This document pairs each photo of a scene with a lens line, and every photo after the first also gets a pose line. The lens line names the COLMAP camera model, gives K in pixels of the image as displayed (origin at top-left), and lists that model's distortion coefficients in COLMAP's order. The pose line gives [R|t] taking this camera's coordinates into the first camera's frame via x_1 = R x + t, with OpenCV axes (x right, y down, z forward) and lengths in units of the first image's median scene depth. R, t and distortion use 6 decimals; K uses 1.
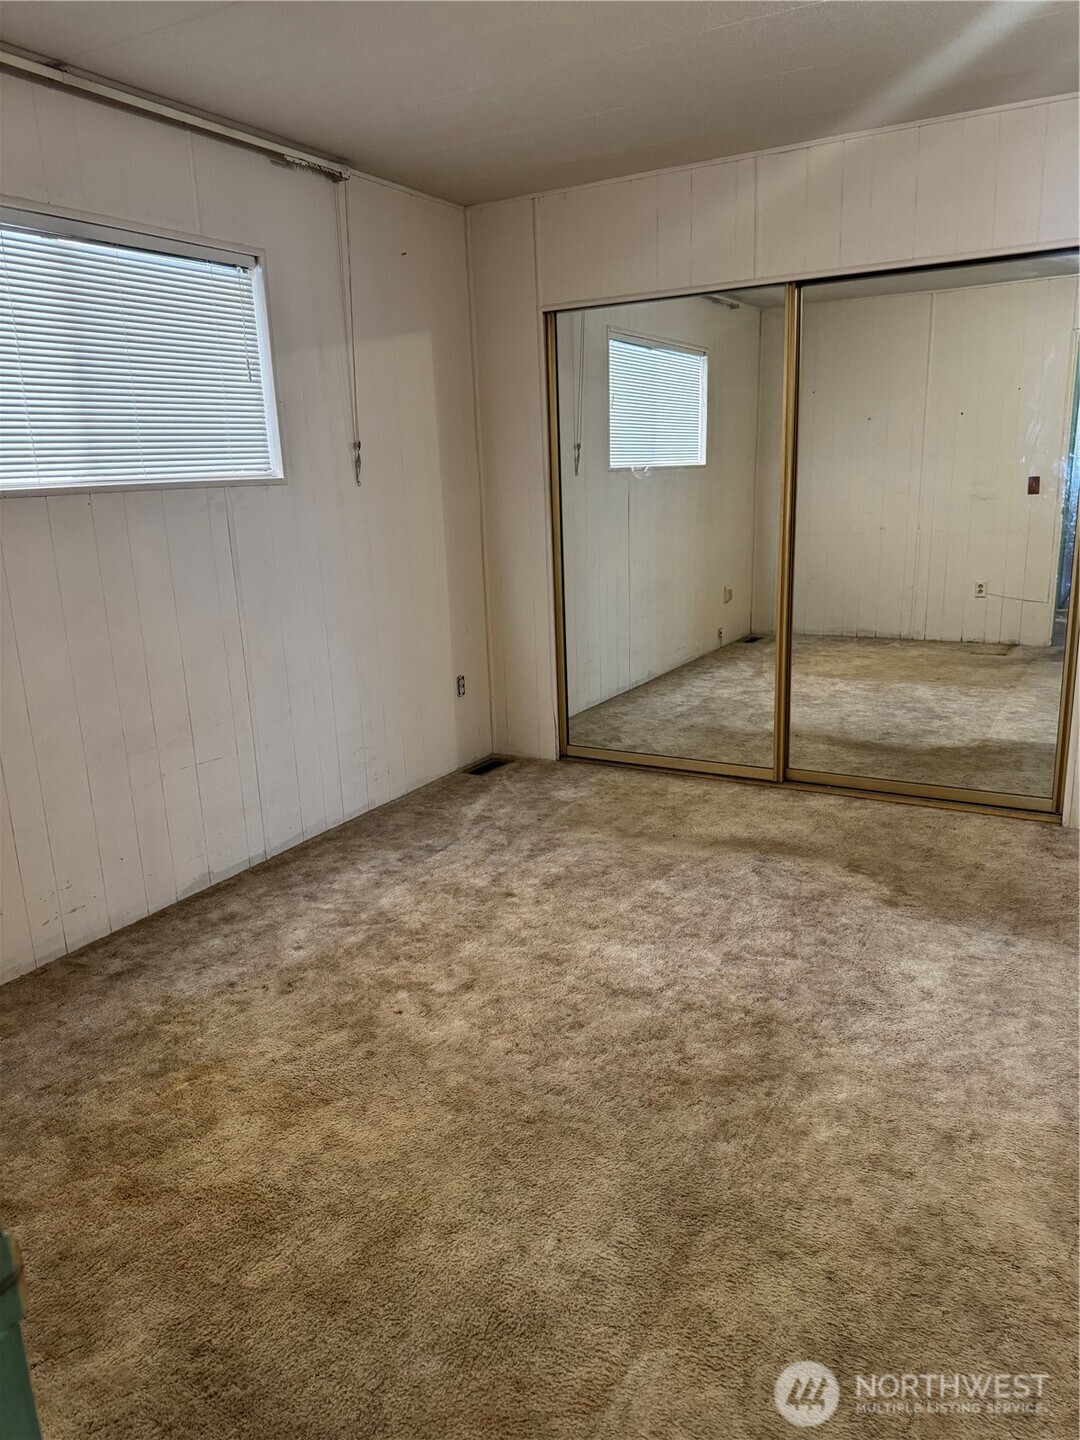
lens RADIAL K [[1031.7, 0, 534.3], [0, 1031.7, 722.3], [0, 0, 1]] dist [0.049708, -0.036363]
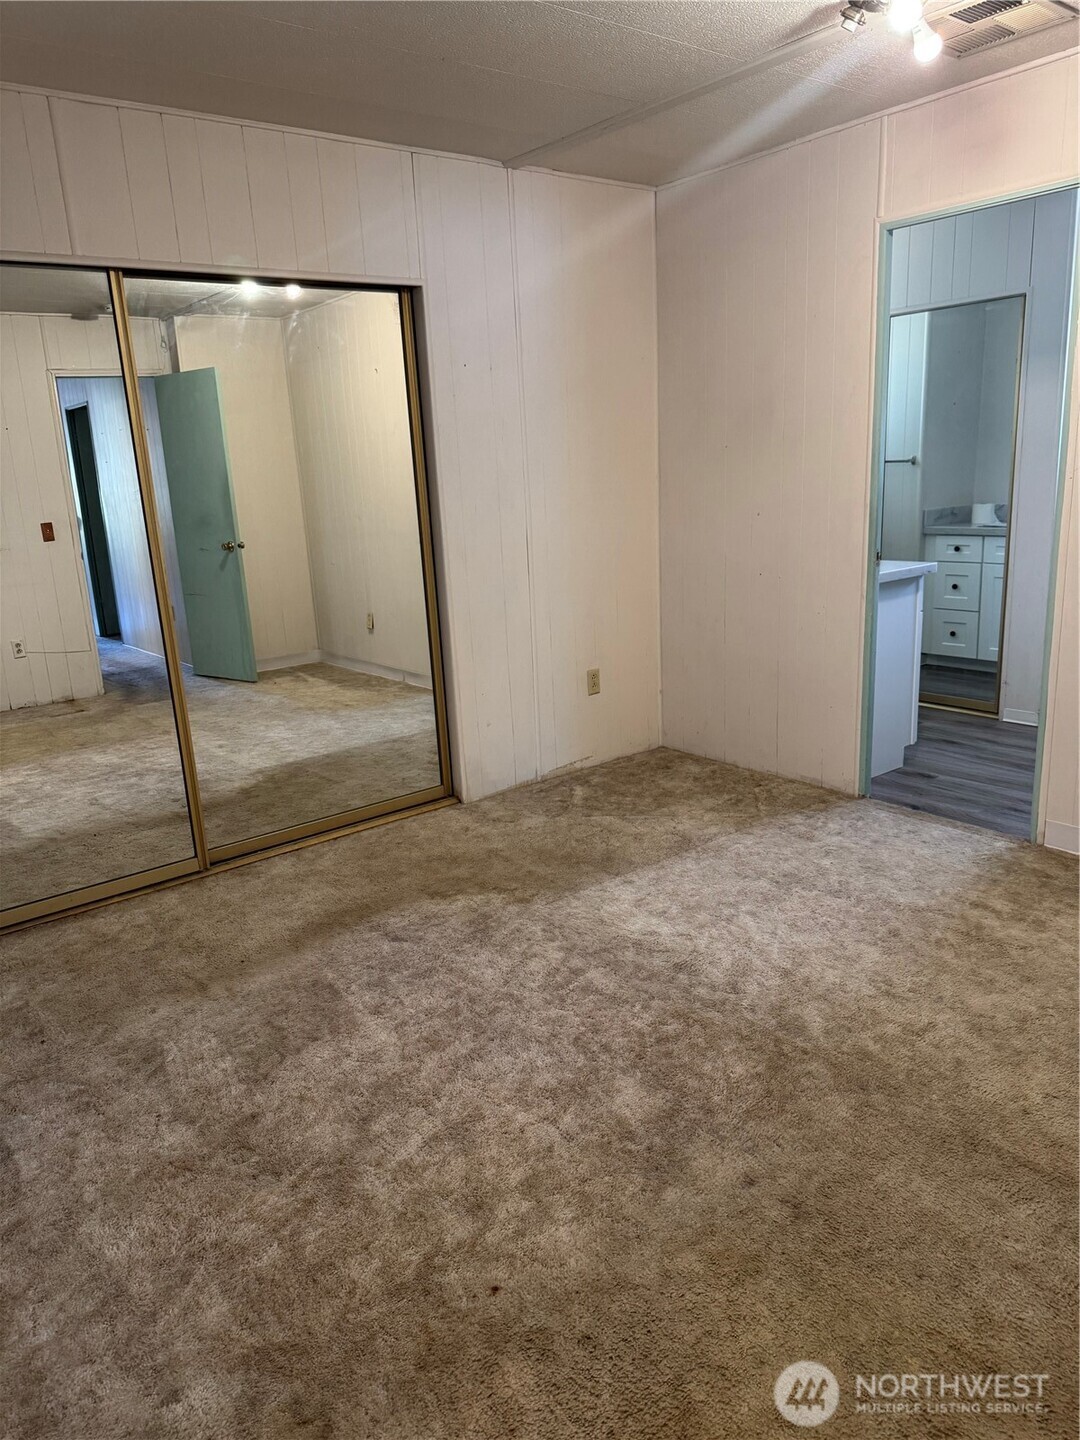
lens RADIAL K [[1031.7, 0, 531.5], [0, 1031.7, 721.4], [0, 0, 1]] dist [0.049708, -0.036363]
pose [[0.376961, -0.216242, 0.900633, -0.463876], [0.275140, 0.954616, 0.114044, -0.094270], [-0.884420, 0.204810, 0.419350, 0.465535]]
